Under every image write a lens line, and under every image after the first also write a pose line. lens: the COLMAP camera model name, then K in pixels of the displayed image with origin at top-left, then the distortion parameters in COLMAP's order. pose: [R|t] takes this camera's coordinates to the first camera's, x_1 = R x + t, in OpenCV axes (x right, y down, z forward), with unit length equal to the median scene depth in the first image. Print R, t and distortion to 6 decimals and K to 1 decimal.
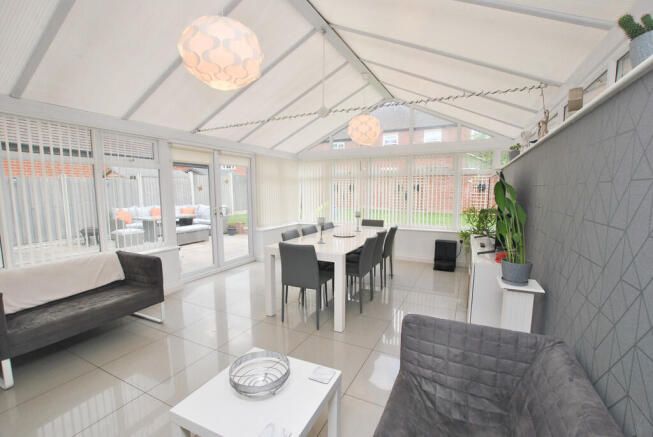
lens RADIAL K [[285.3, 0, 329.1], [0, 285.3, 219.8], [0, 0, 1]] dist [-0.004061, -0.000050]
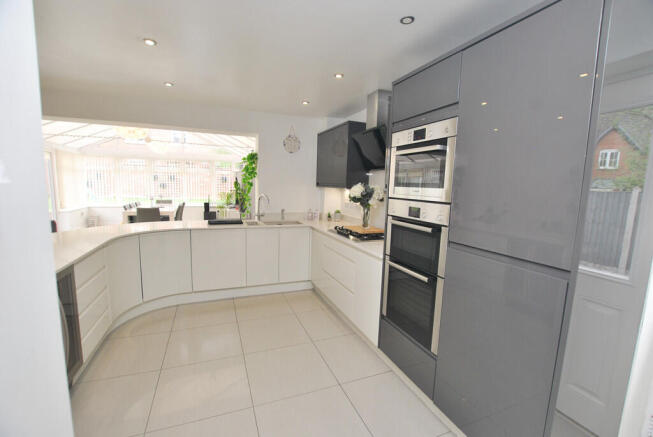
lens RADIAL K [[285.3, 0, 326.9], [0, 285.3, 220.1], [0, 0, 1]] dist [-0.004061, -0.000050]
pose [[0.666183, -0.078171, 0.741680, -0.439539], [0.050746, 0.996938, 0.059494, 0.064708], [-0.744060, -0.001997, 0.668110, -0.741589]]
